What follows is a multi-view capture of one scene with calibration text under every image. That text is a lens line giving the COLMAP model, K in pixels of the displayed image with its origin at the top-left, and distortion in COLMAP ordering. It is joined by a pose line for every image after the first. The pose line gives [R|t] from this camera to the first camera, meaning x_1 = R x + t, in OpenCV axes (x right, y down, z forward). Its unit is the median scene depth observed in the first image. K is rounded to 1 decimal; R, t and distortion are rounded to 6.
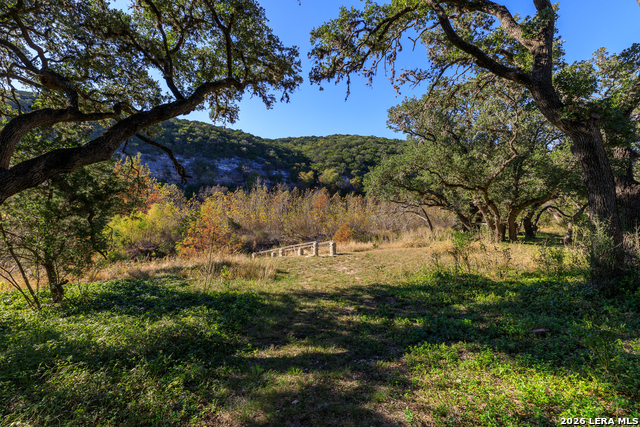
lens RADIAL K [[280.2, 0, 320.0], [0, 280.2, 213.5], [0, 0, 1]] dist [0.000784, 0.000099]
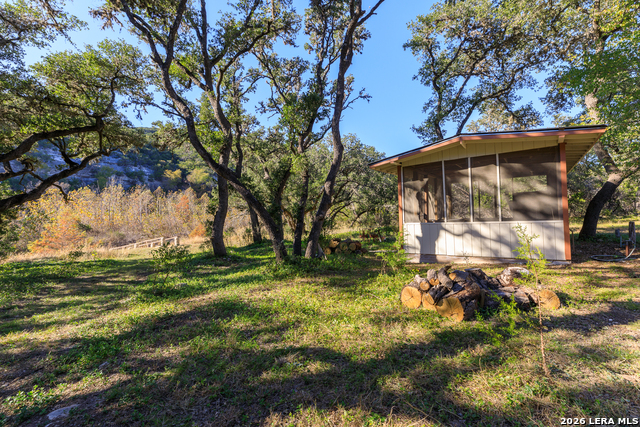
lens RADIAL K [[280.2, 0, 320.0], [0, 280.2, 213.5], [0, 0, 1]] dist [0.000784, 0.000099]
pose [[0.911718, 0.000880, 0.410815, 0.019889], [-0.001932, 0.999996, 0.002146, -0.004009], [-0.410811, -0.002750, 0.911716, -0.101584]]
